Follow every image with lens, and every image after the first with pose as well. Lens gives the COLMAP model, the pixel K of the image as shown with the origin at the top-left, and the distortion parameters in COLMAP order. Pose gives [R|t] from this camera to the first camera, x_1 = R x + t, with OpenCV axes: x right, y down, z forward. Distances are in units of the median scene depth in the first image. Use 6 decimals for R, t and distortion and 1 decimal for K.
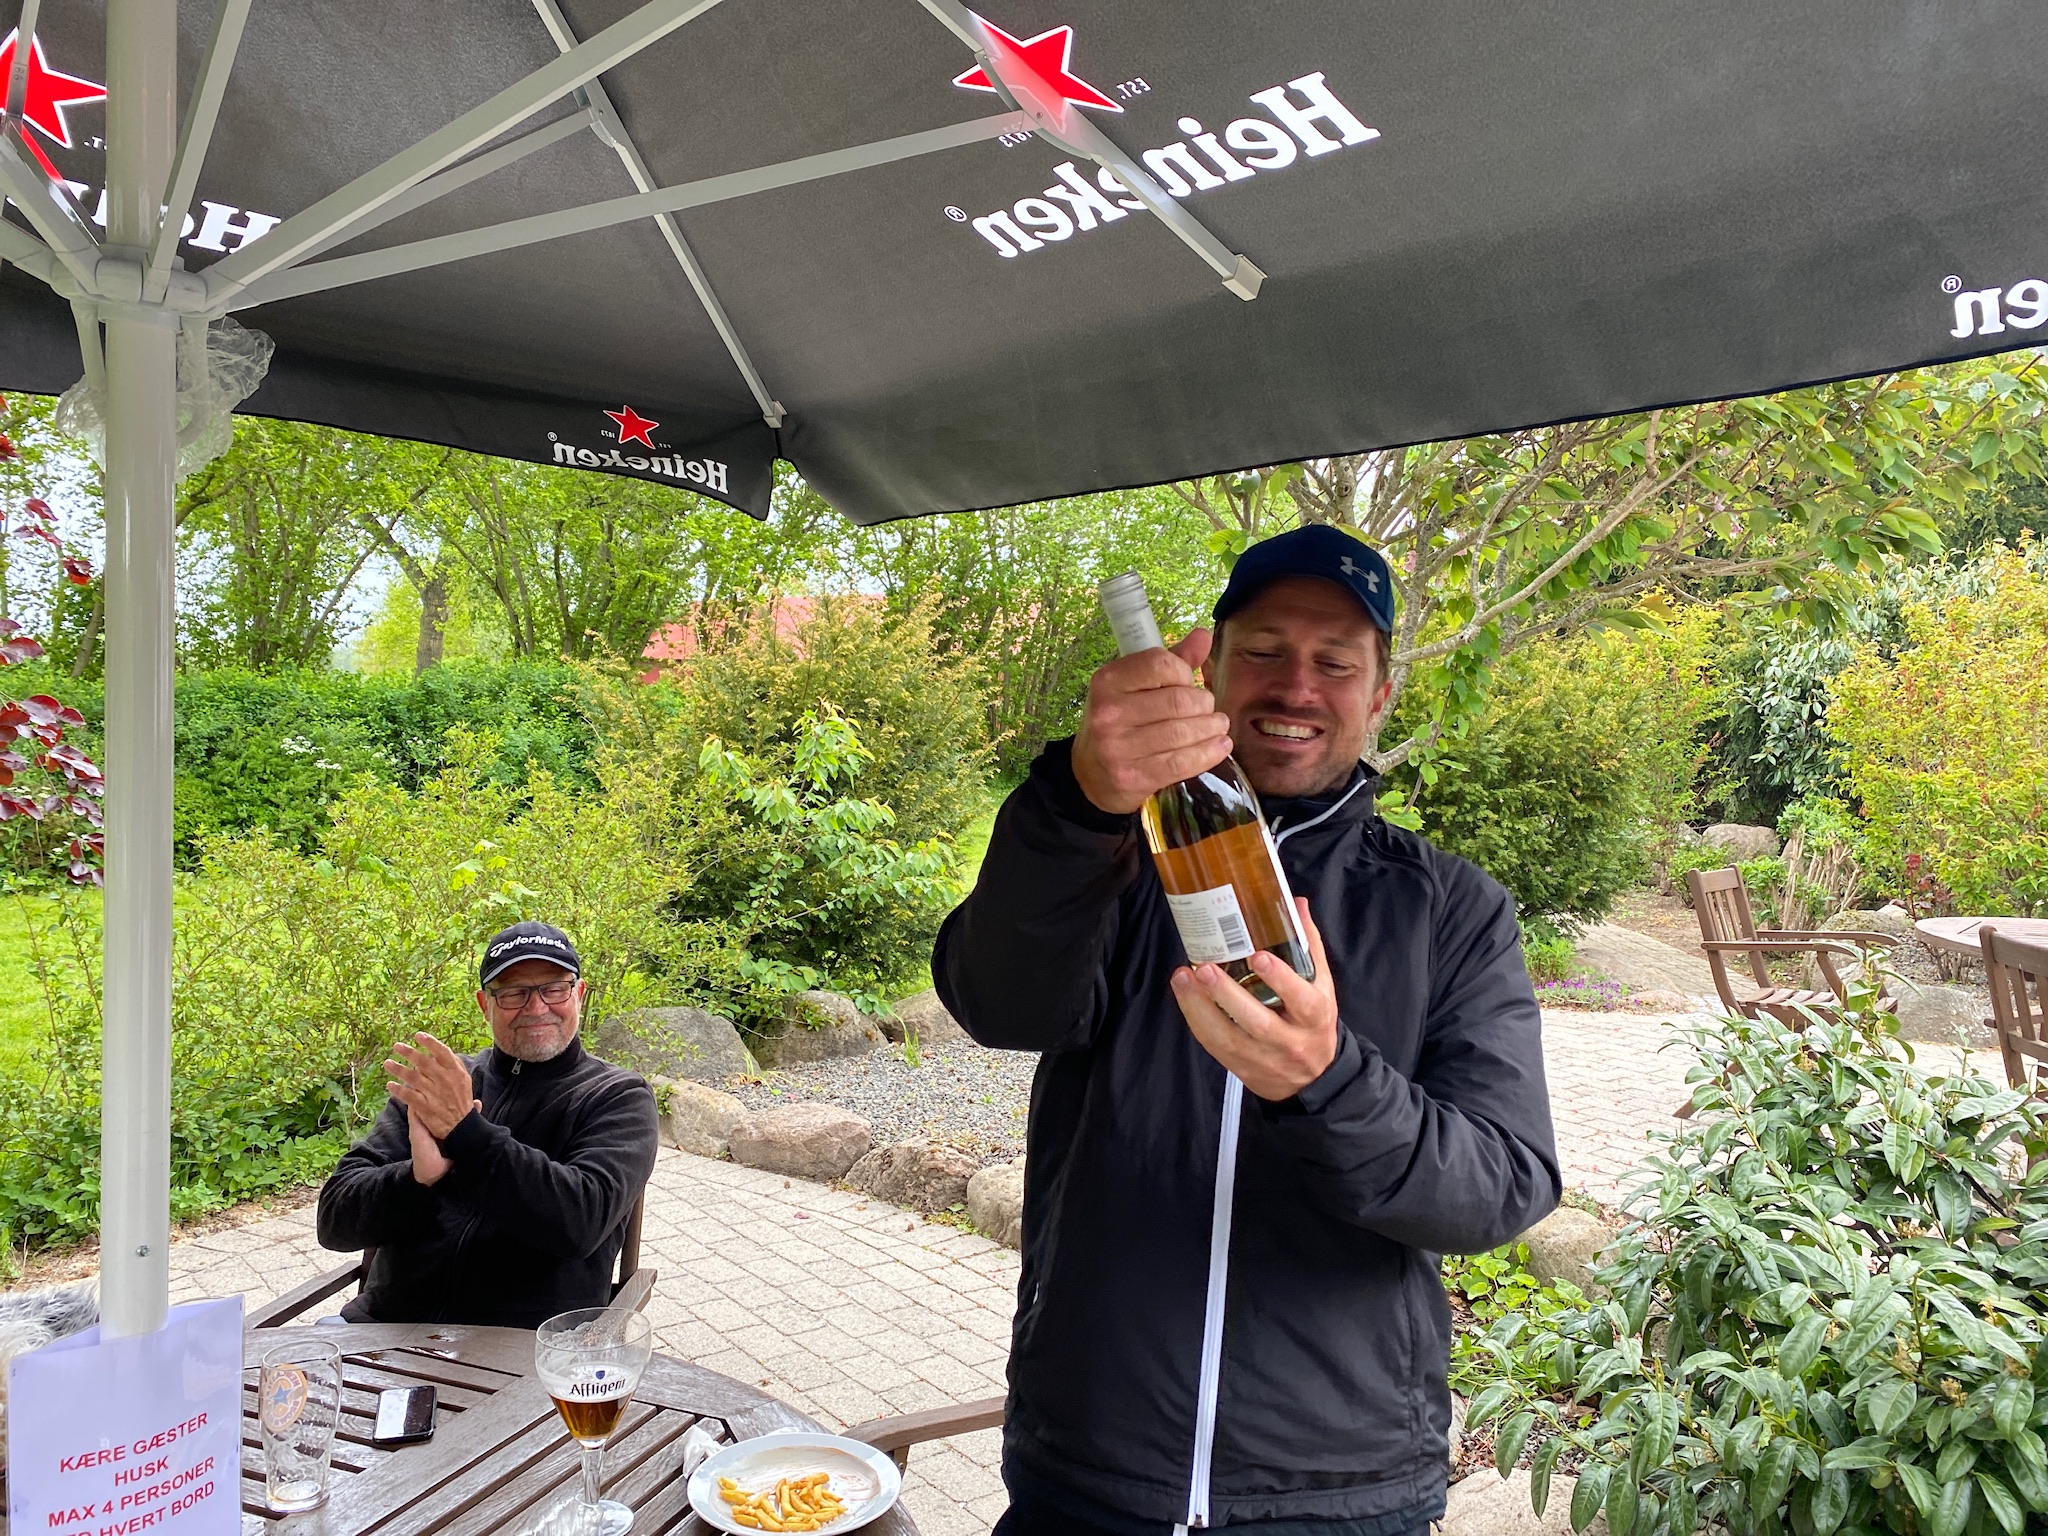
lens RADIAL K [[1541.9, 0, 1037.4], [0, 1541.9, 766.7], [0, 0, 1]] dist [0.060382, -0.111347]
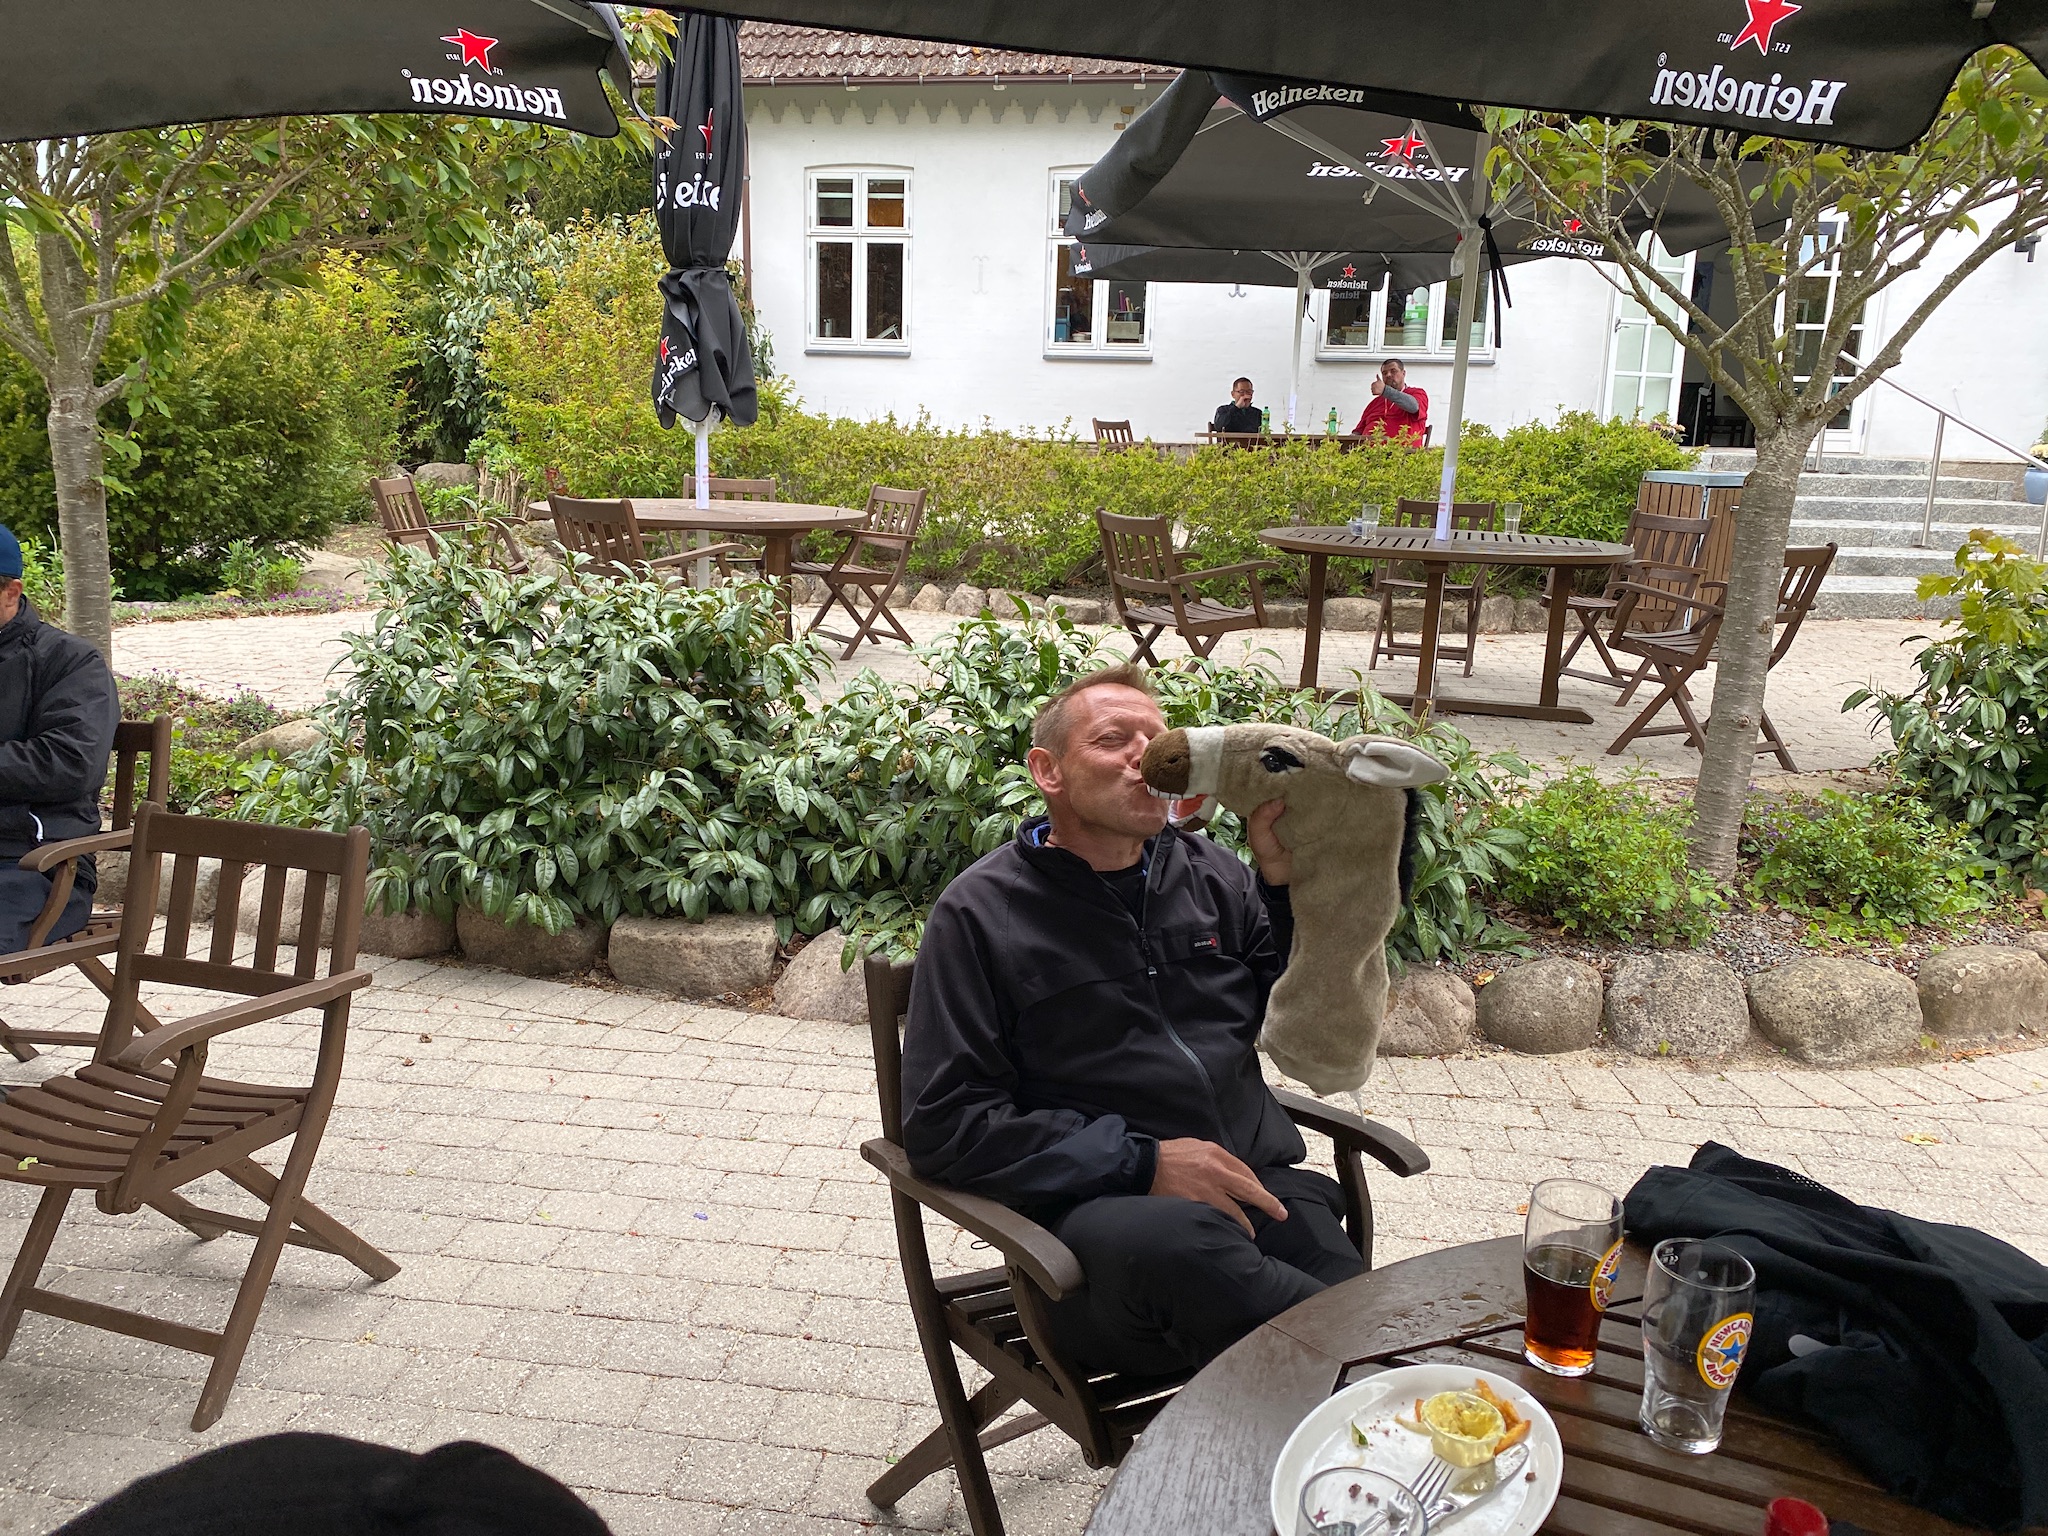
lens RADIAL K [[1632.7, 0, 1114.7], [0, 1632.7, 817.1], [0, 0, 1]] dist [0.050333, -0.120040]
pose [[0.714941, -0.185717, 0.674069, -0.081885], [0.028774, 0.971076, 0.237029, 0.024072], [-0.698593, -0.150066, 0.699606, -0.314870]]
